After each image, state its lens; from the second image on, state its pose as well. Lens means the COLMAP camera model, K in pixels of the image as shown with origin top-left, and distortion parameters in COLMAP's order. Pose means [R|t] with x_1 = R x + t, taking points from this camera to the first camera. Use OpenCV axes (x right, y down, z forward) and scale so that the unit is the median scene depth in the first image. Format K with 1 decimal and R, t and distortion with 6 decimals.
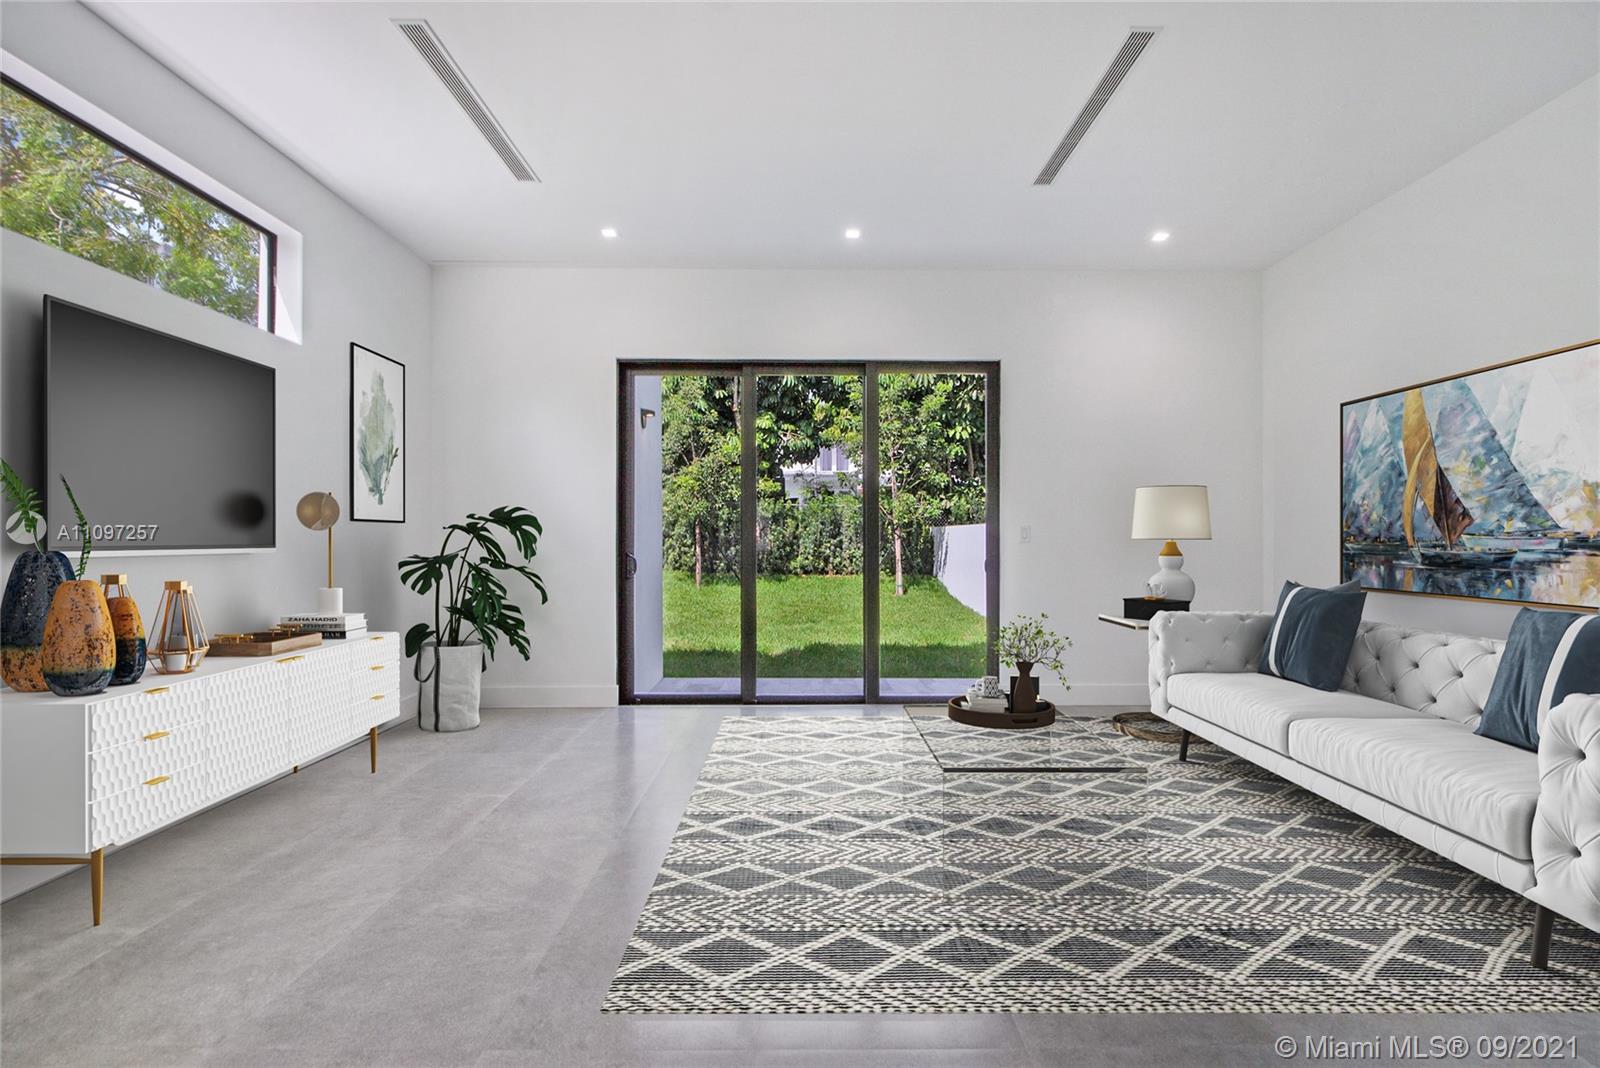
lens RADIAL K [[755.5, 0, 796.2], [0, 755.5, 536.1], [0, 0, 1]] dist [0.015824, 0.000215]
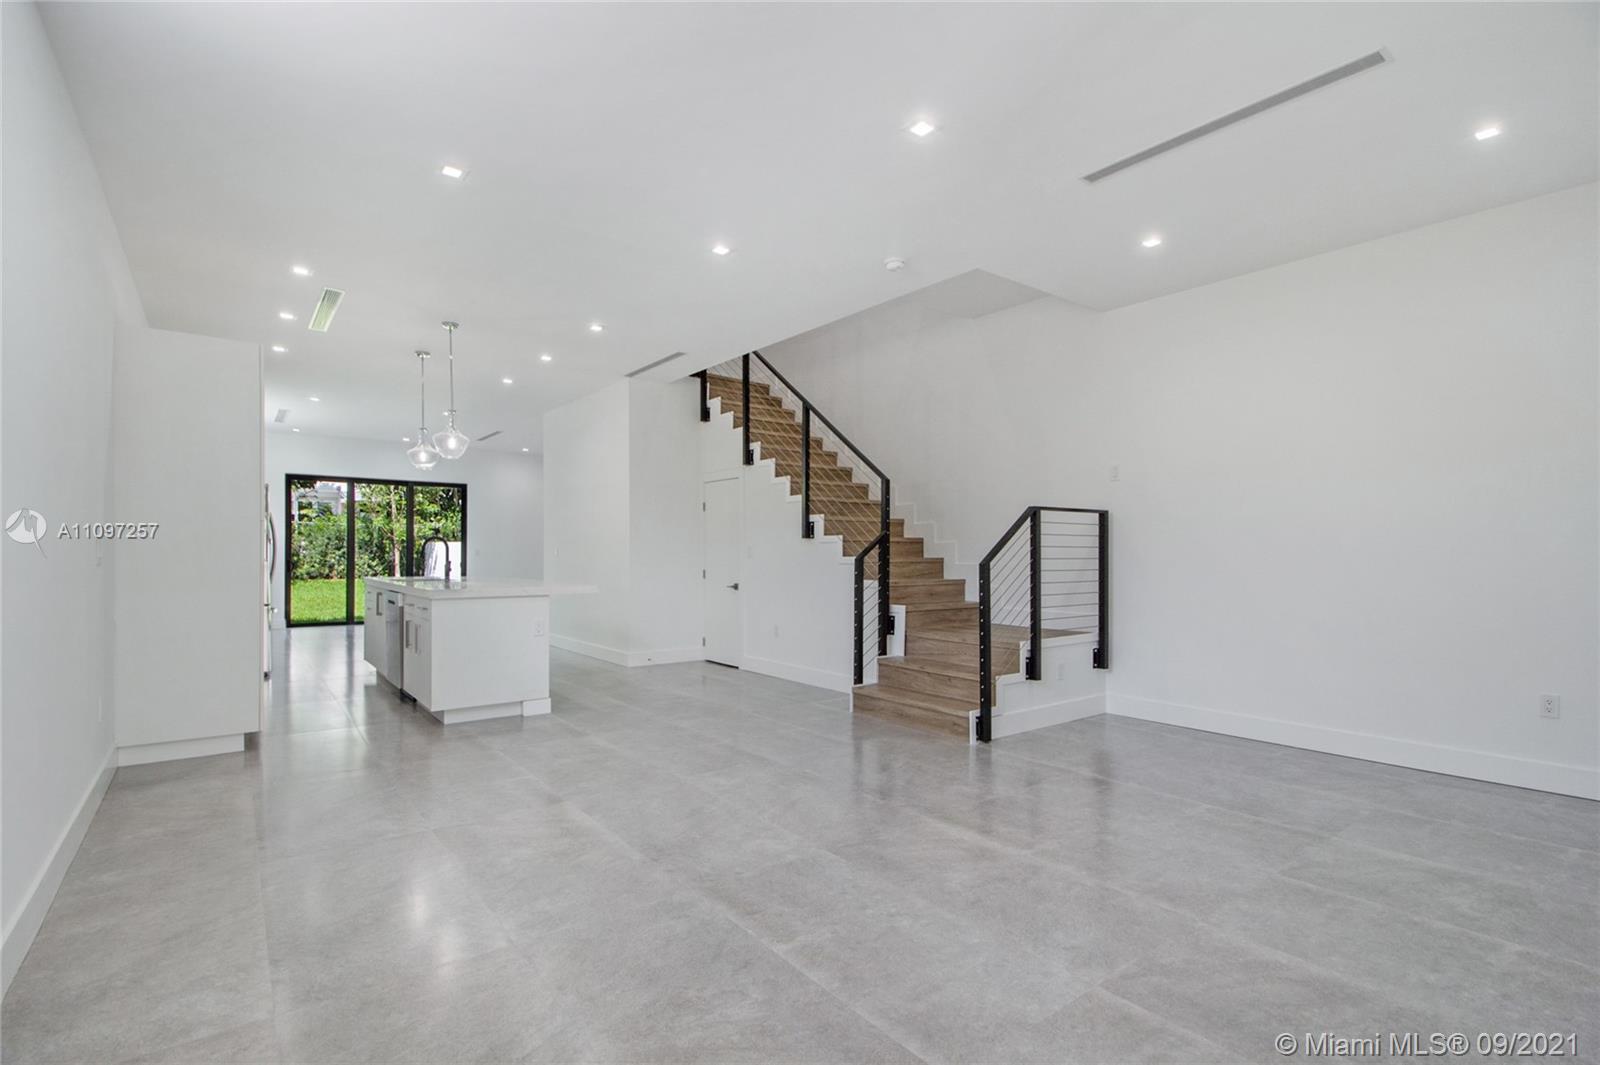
lens RADIAL K [[755.5, 0, 802.9], [0, 755.5, 557.6], [0, 0, 1]] dist [0.015824, 0.000215]
pose [[0.792168, -0.002771, 0.610297, -0.111081], [-0.007502, 0.999870, 0.014278, -0.008544], [-0.610257, -0.015889, 0.792044, -0.484877]]
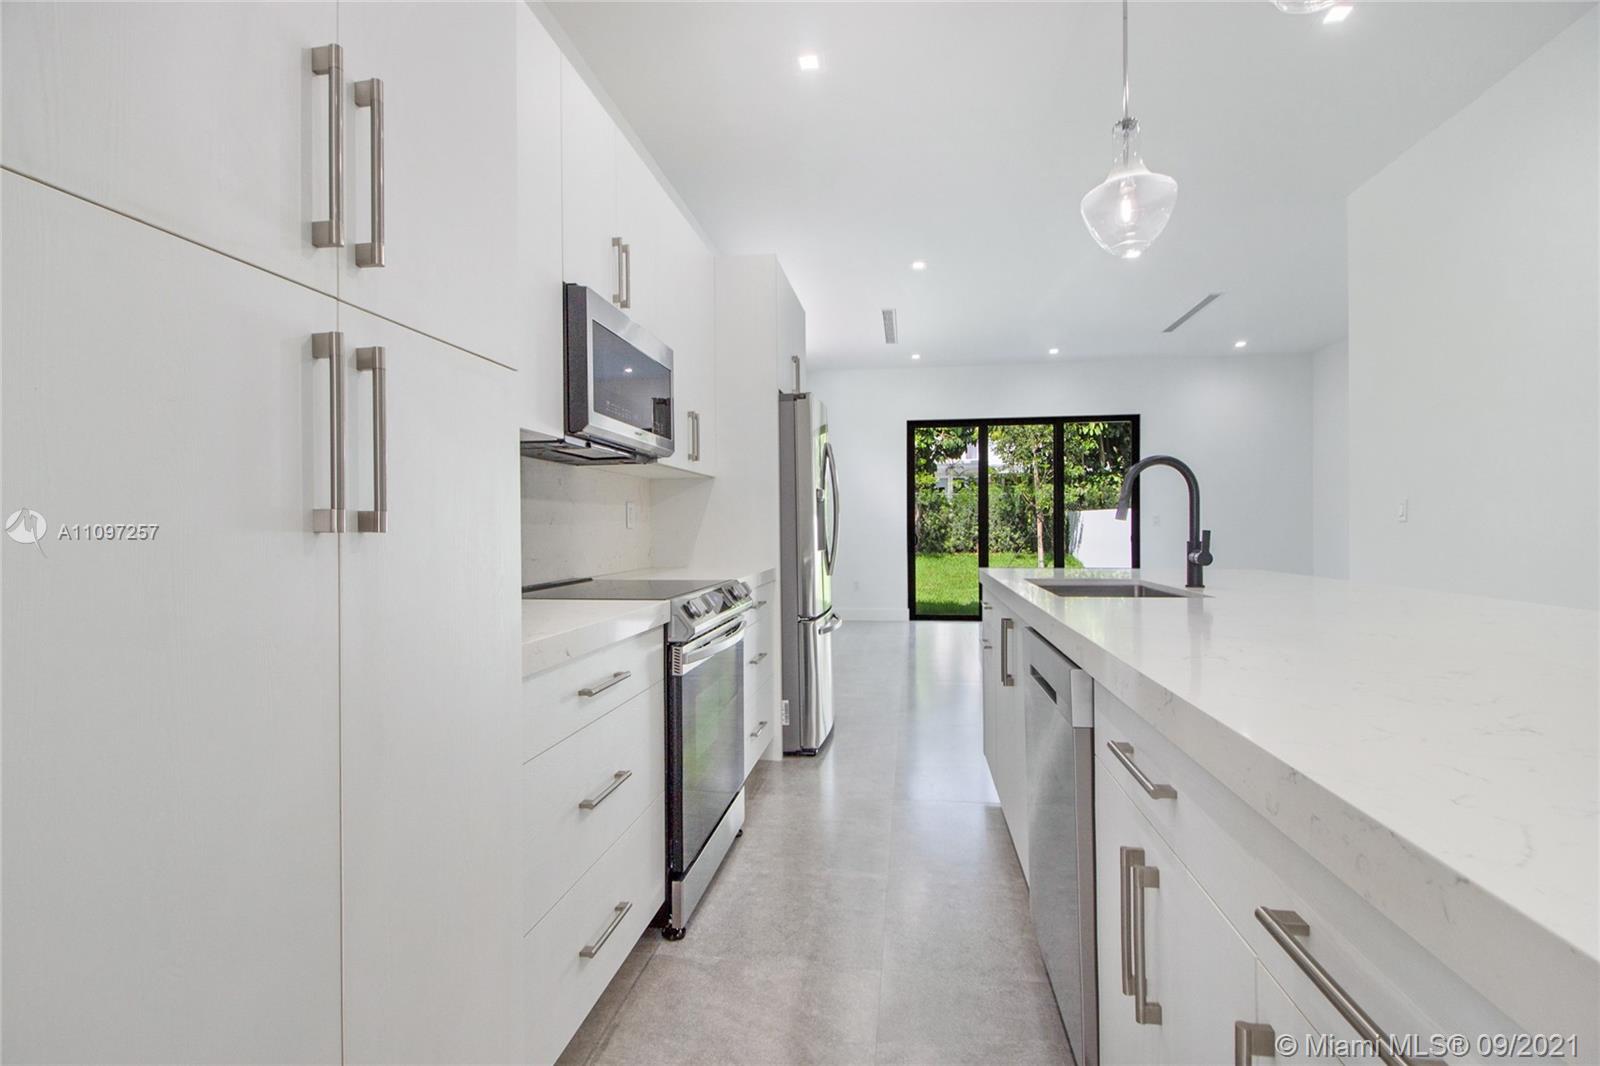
lens RADIAL K [[755.5, 0, 802.9], [0, 755.5, 540.5], [0, 0, 1]] dist [0.015824, 0.000215]
pose [[0.990797, -0.007486, -0.135149, -0.068366], [0.011182, 0.999583, 0.026608, -0.002584], [0.134893, -0.027874, 0.990468, -0.213989]]
